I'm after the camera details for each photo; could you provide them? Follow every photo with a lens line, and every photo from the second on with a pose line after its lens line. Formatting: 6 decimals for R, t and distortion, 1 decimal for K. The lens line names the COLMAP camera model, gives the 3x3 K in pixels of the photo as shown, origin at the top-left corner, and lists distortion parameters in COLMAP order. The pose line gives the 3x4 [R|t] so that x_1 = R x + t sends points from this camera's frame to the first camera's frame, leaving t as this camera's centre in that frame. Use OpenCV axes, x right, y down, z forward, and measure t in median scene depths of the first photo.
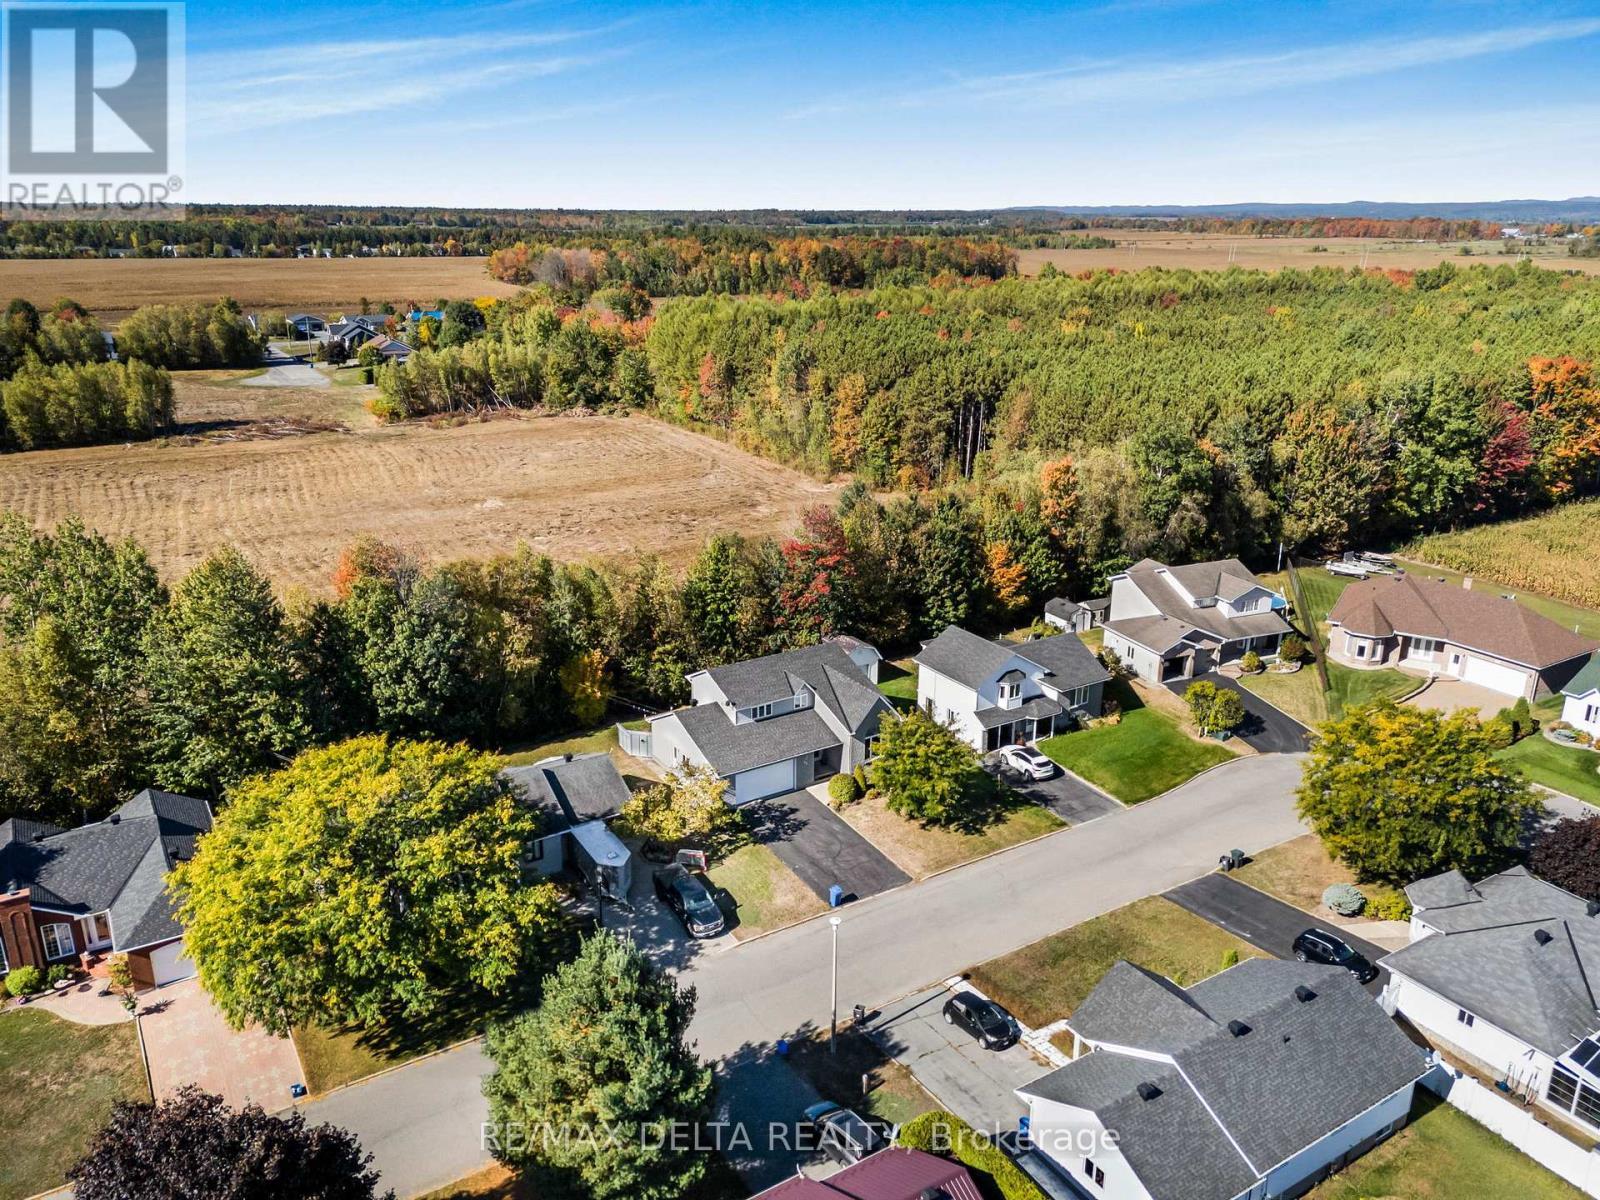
lens RADIAL K [[1206.4, 0, 800.0], [0, 1206.4, 600.0], [0, 0, 1]] dist [0.052911, 0.000831]
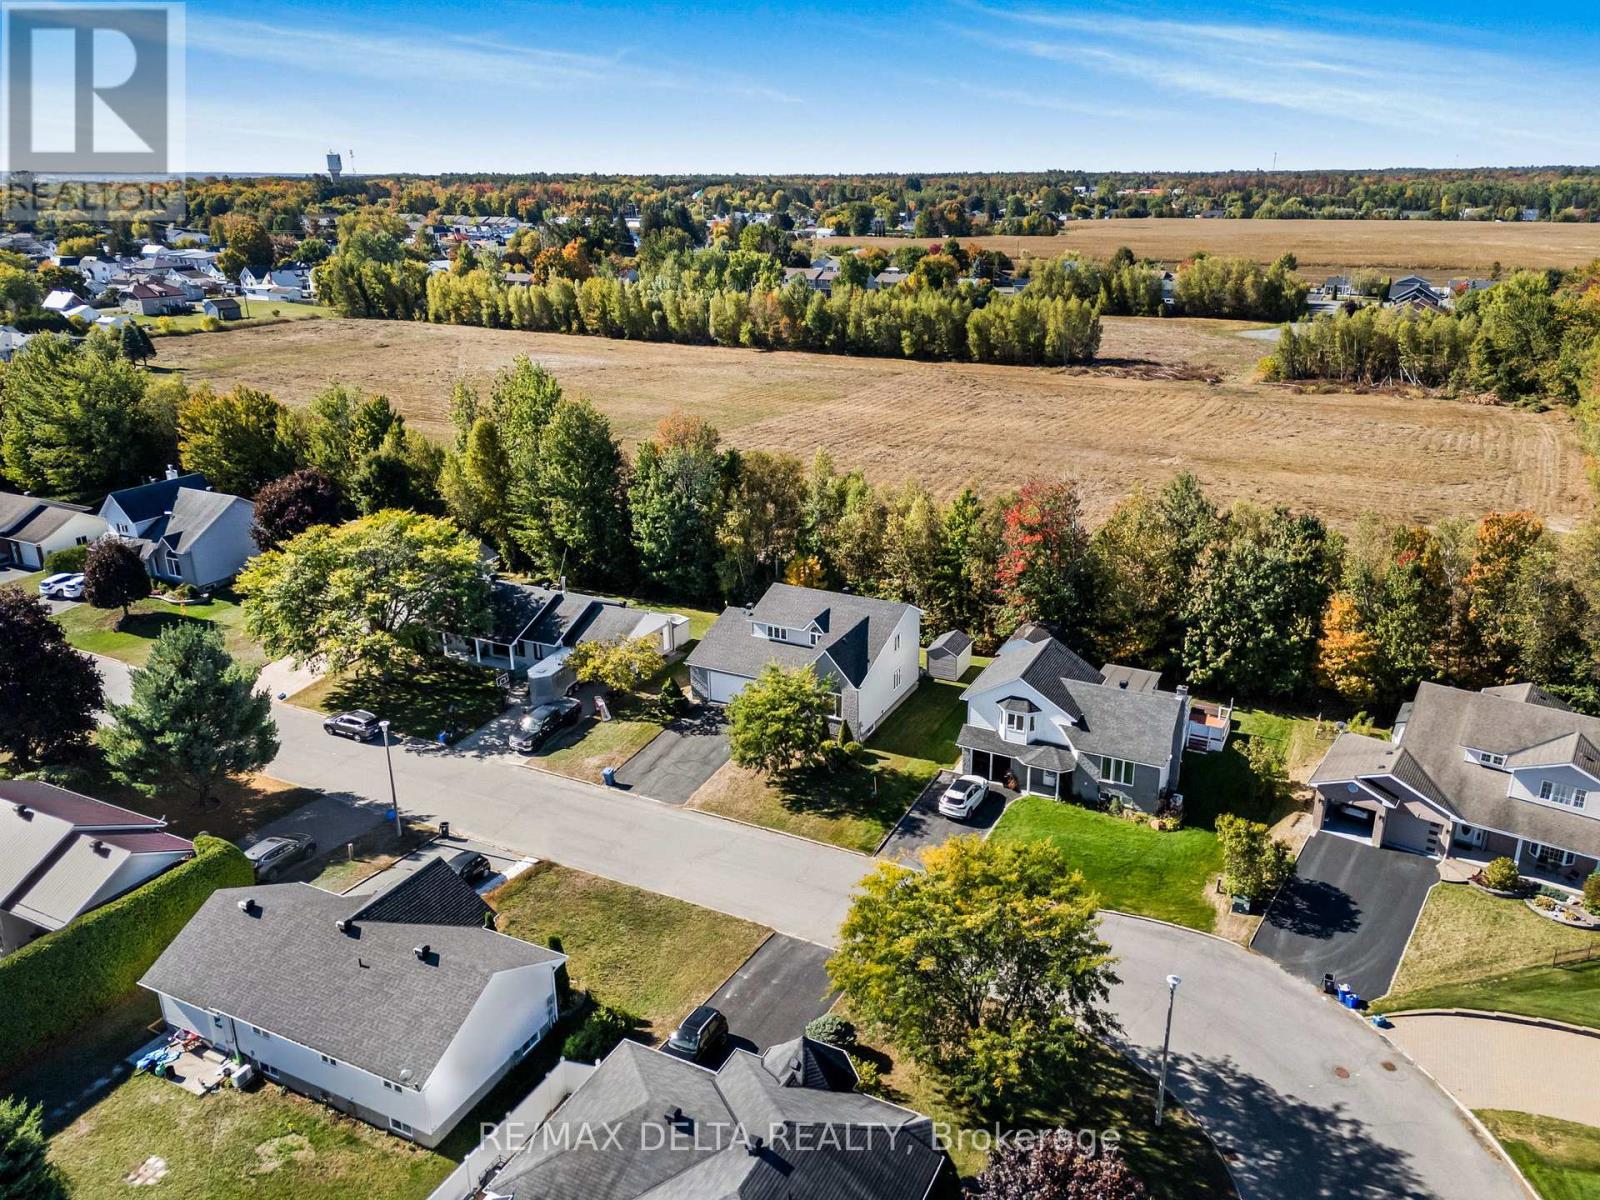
lens RADIAL K [[1160.9, 0, 800.0], [0, 1160.9, 600.0], [0, 0, 1]] dist [0.003085, 0.003285]
pose [[0.515960, 0.295879, -0.803891, 0.335261], [-0.259778, 0.948305, 0.182299, -0.055124], [0.816273, 0.114774, 0.566150, 0.170650]]
